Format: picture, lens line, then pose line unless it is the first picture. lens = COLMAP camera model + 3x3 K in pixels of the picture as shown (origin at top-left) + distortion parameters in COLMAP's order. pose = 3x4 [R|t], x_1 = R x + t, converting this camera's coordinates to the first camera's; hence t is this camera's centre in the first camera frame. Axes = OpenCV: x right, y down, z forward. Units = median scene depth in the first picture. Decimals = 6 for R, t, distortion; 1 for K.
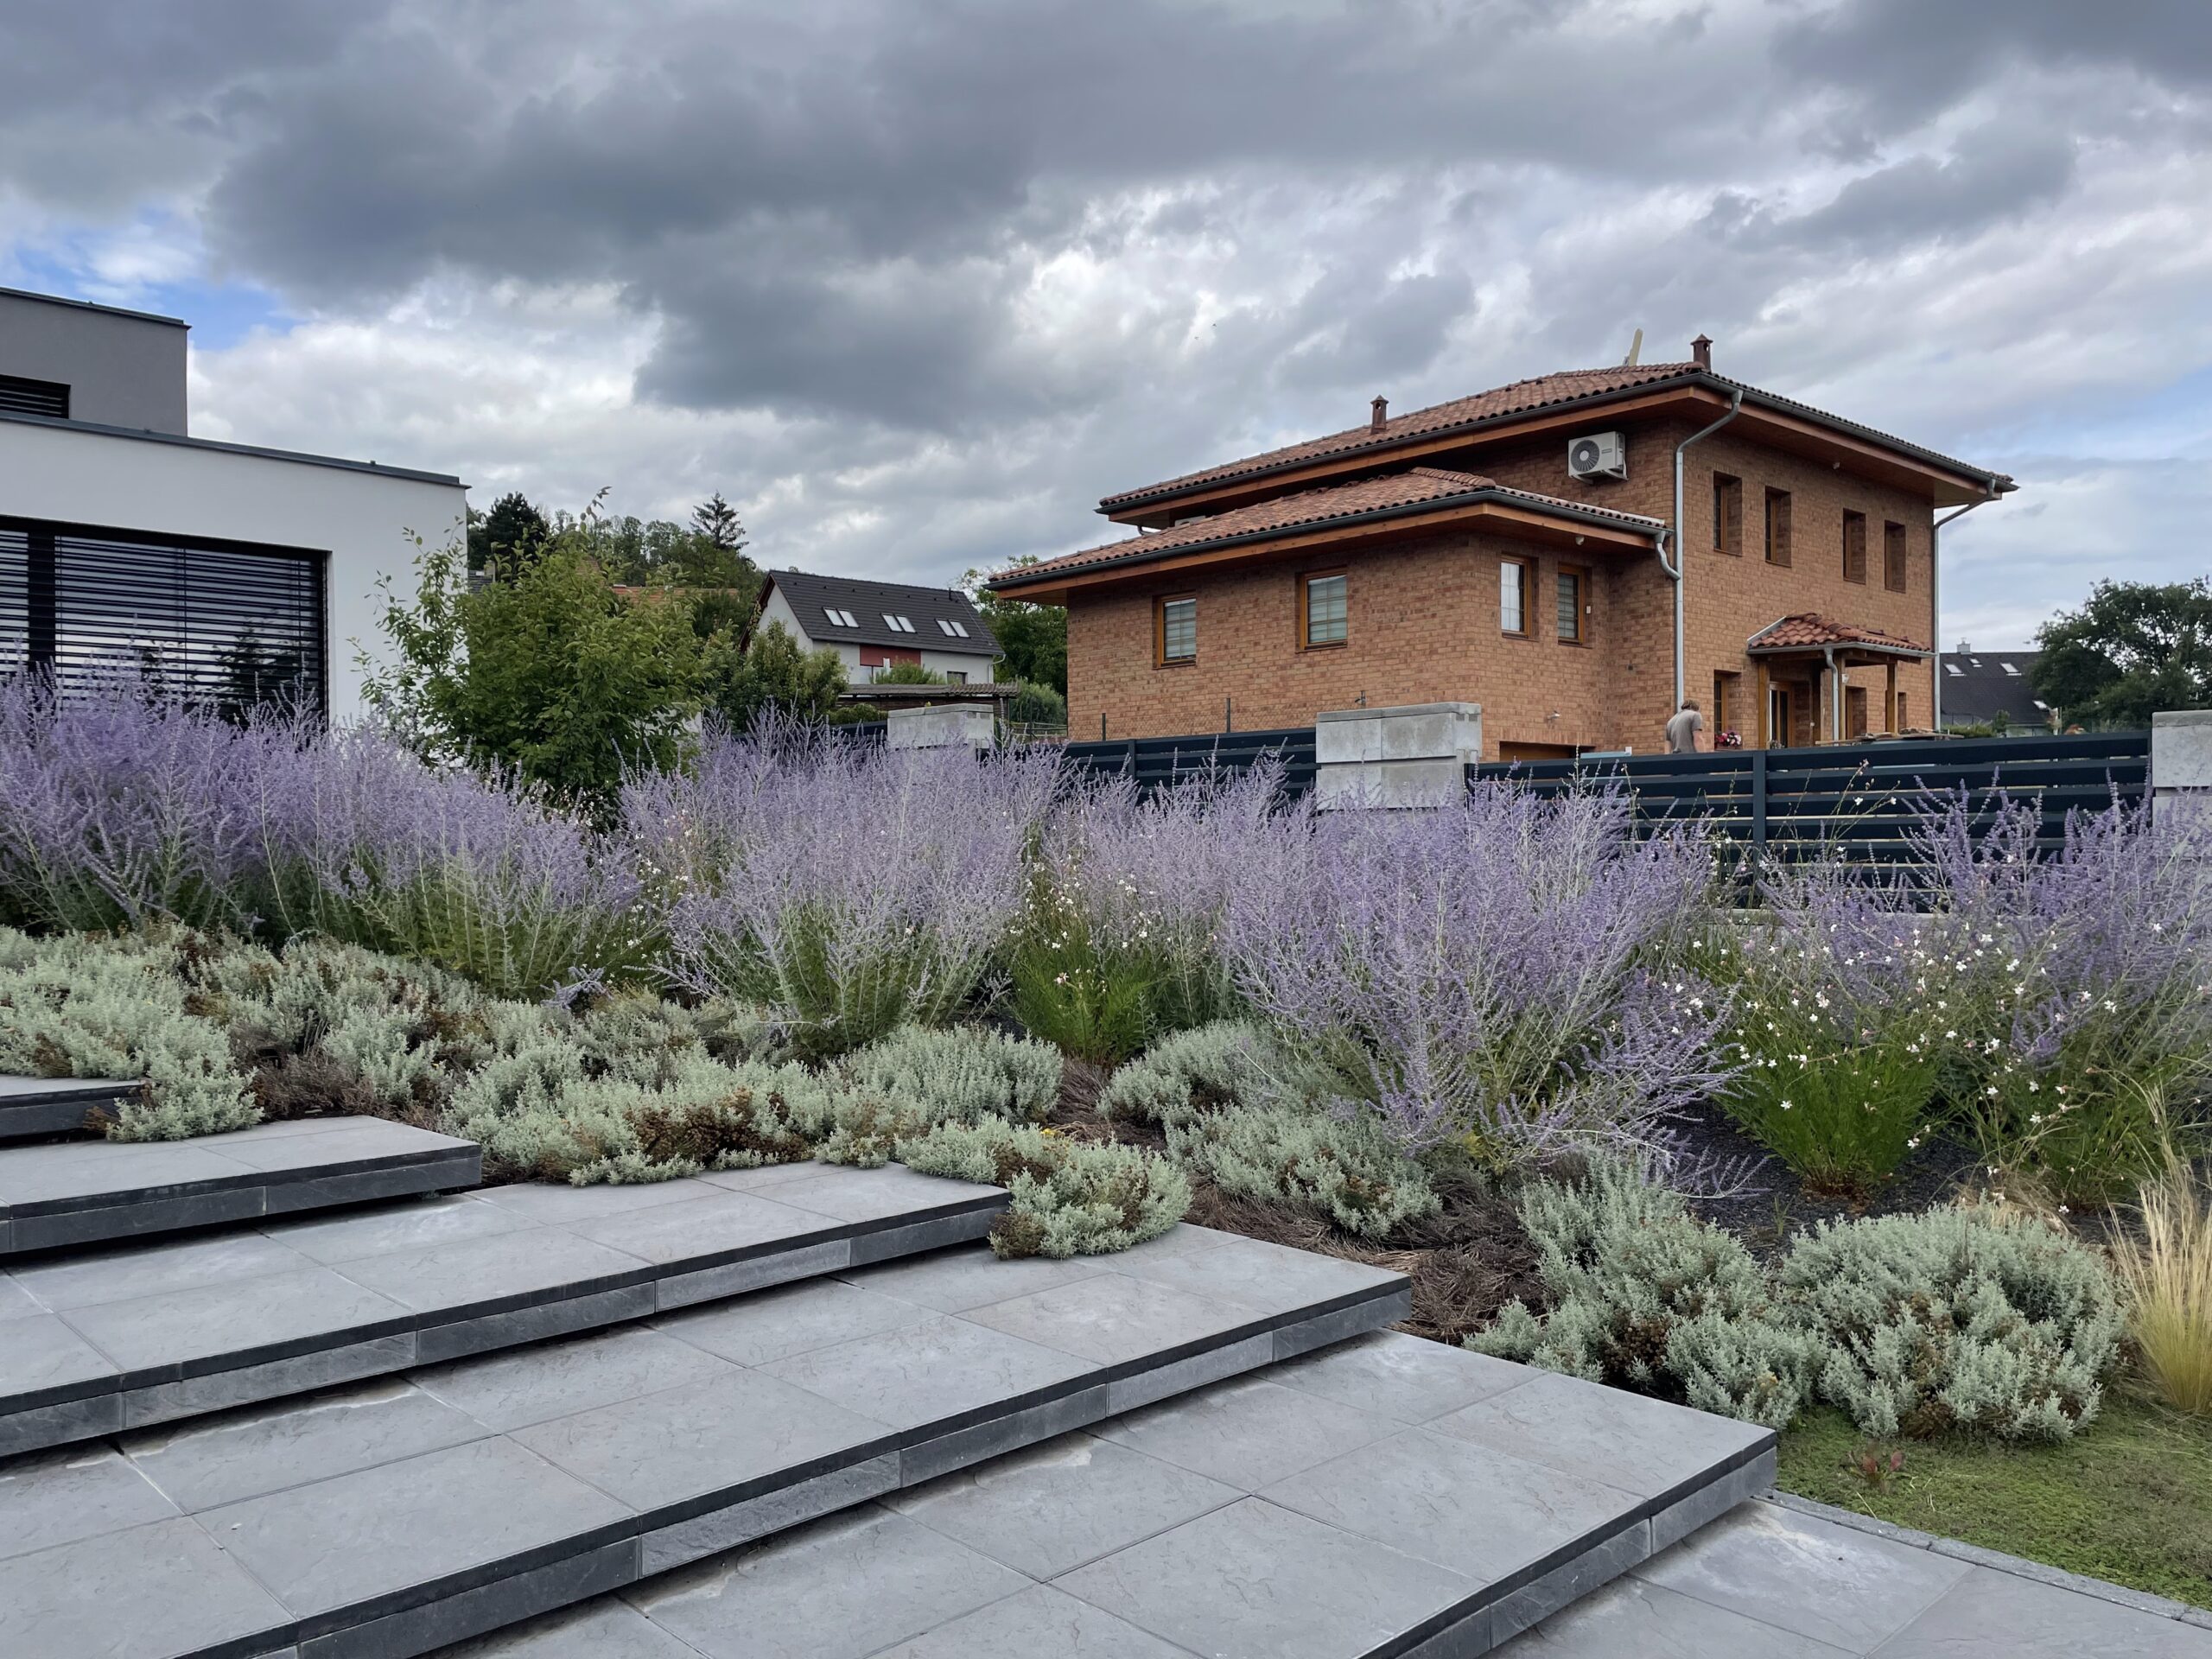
lens RADIAL K [[1660.8, 0, 1094.2], [0, 1660.8, 871.9], [0, 0, 1]] dist [0.077502, -0.111186]
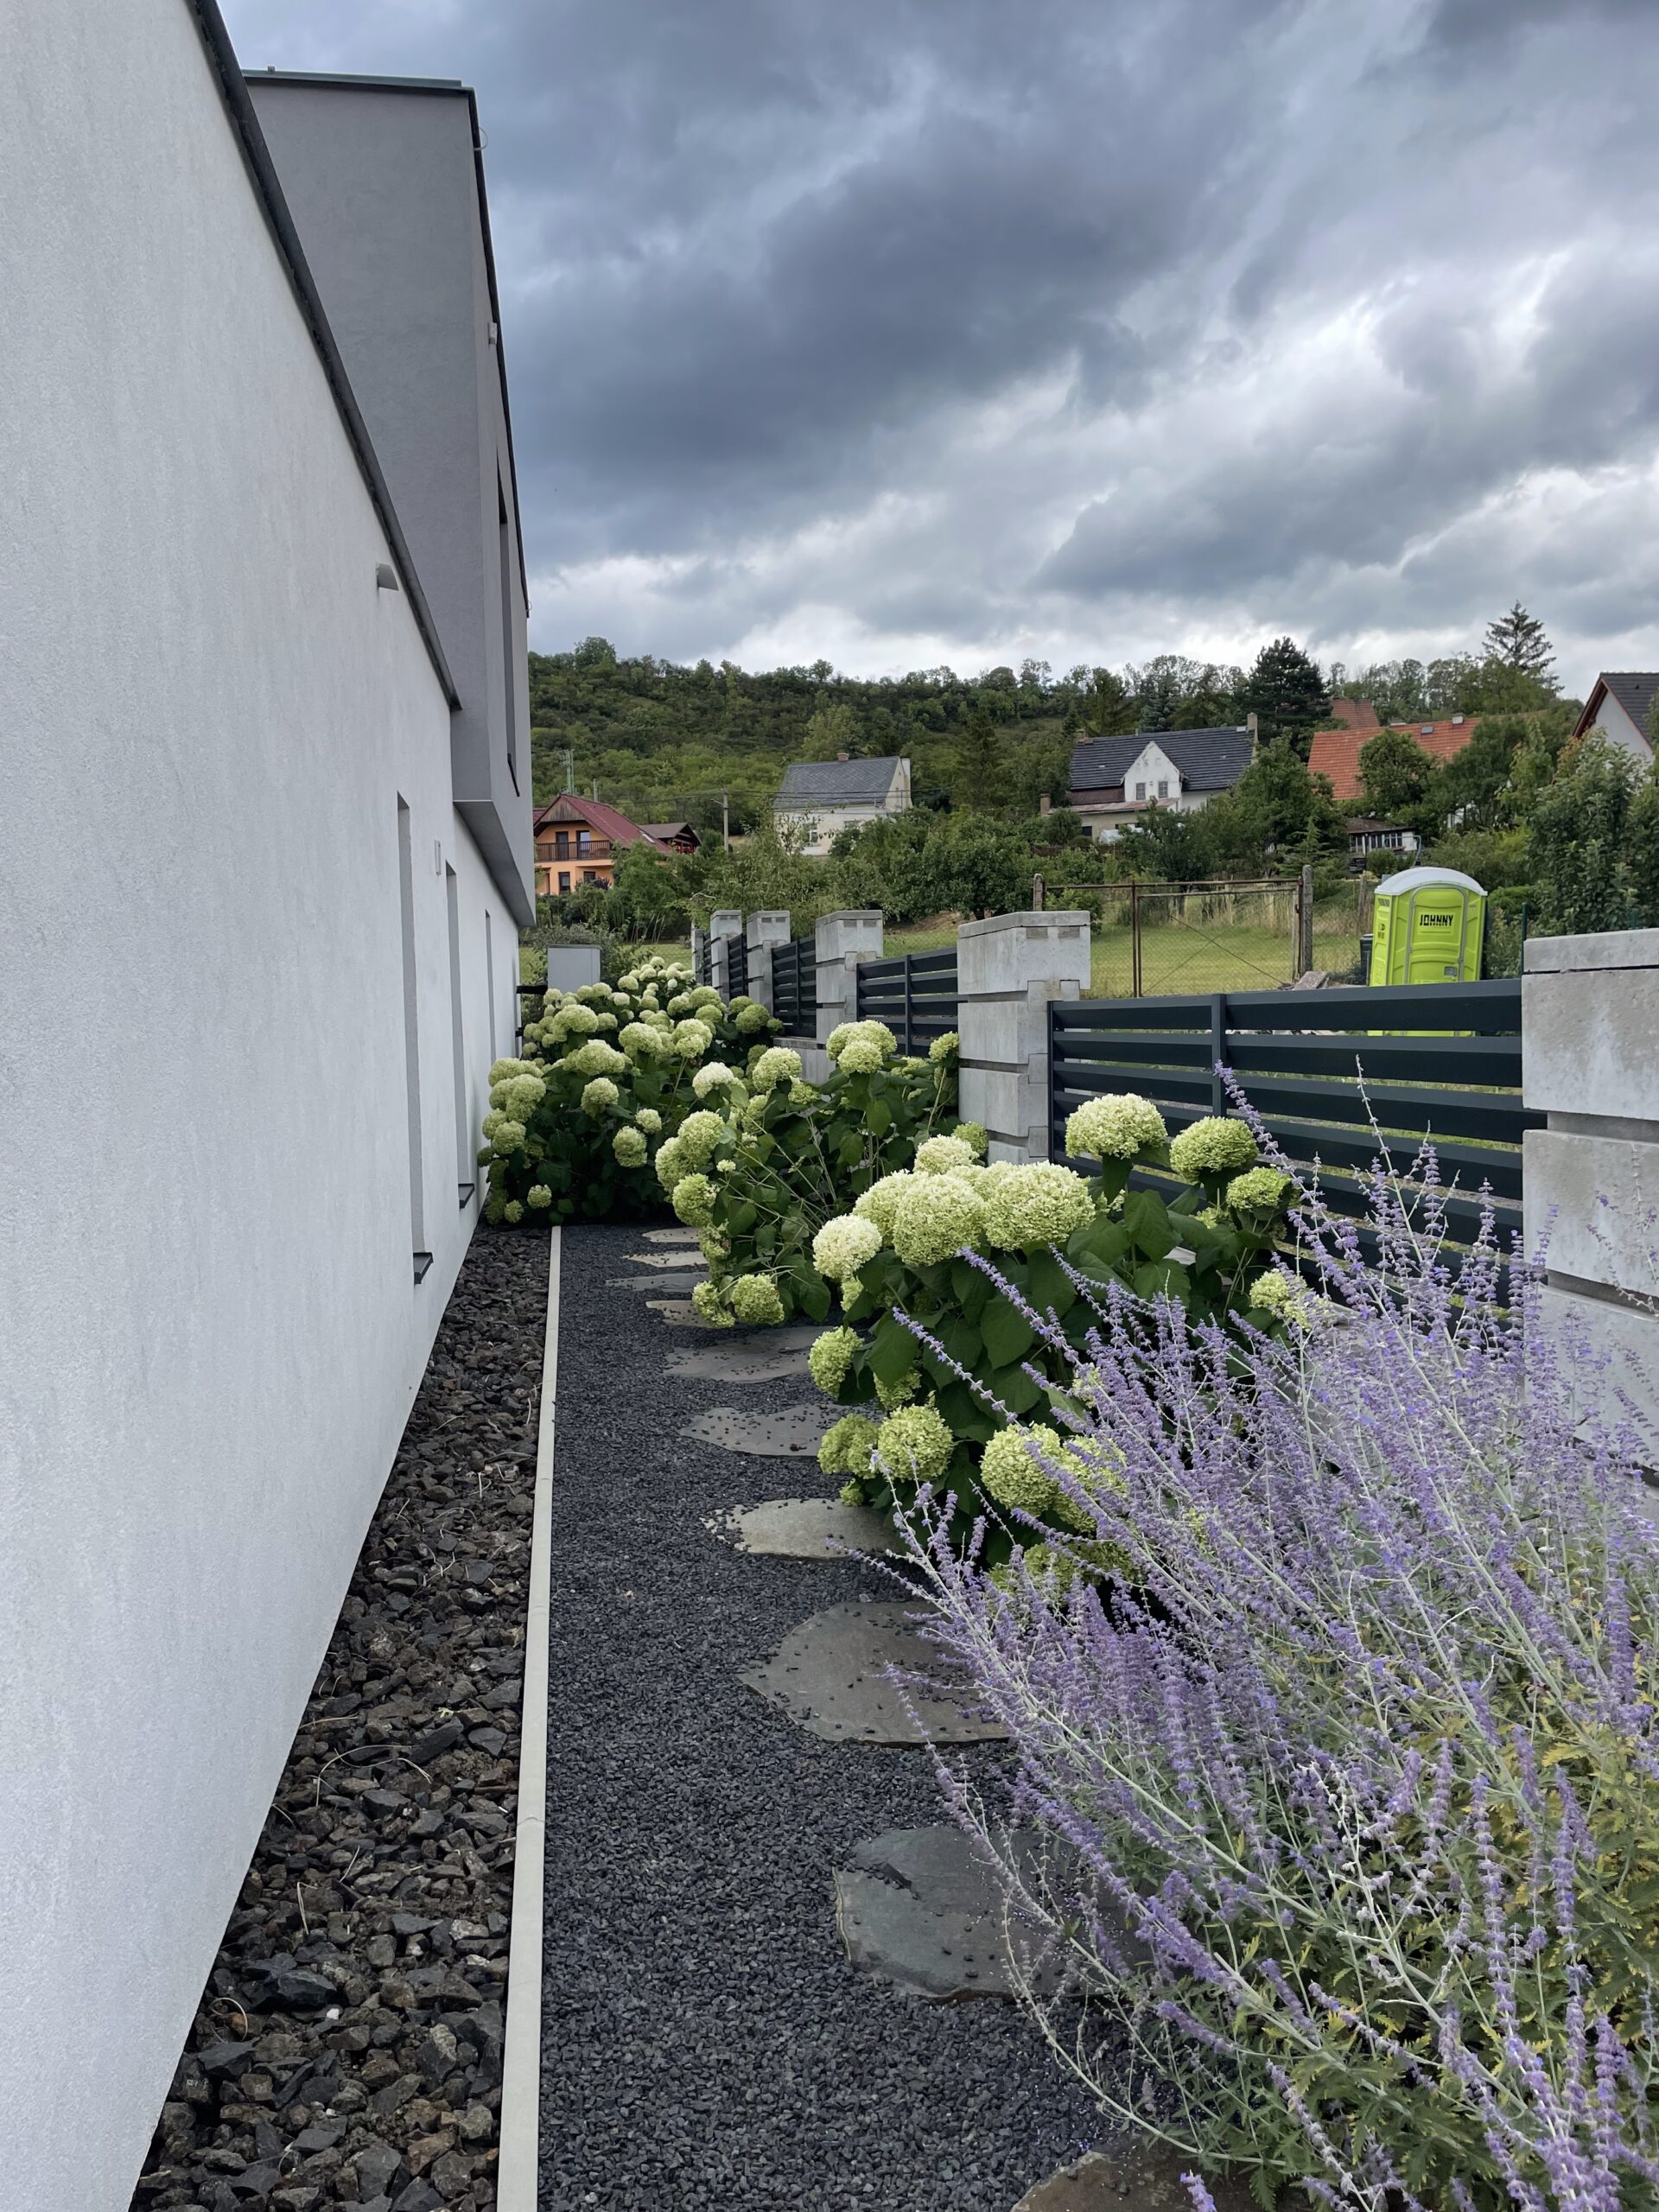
lens RADIAL K [[1660.8, 0, 829.5], [0, 1660.8, 1106.0], [0, 0, 1]] dist [0.077502, -0.111186]
pose [[0.826956, 0.037464, -0.561018, -0.030336], [-0.013087, 0.998790, 0.047408, -0.012116], [0.562115, -0.031862, 0.826445, 0.109263]]
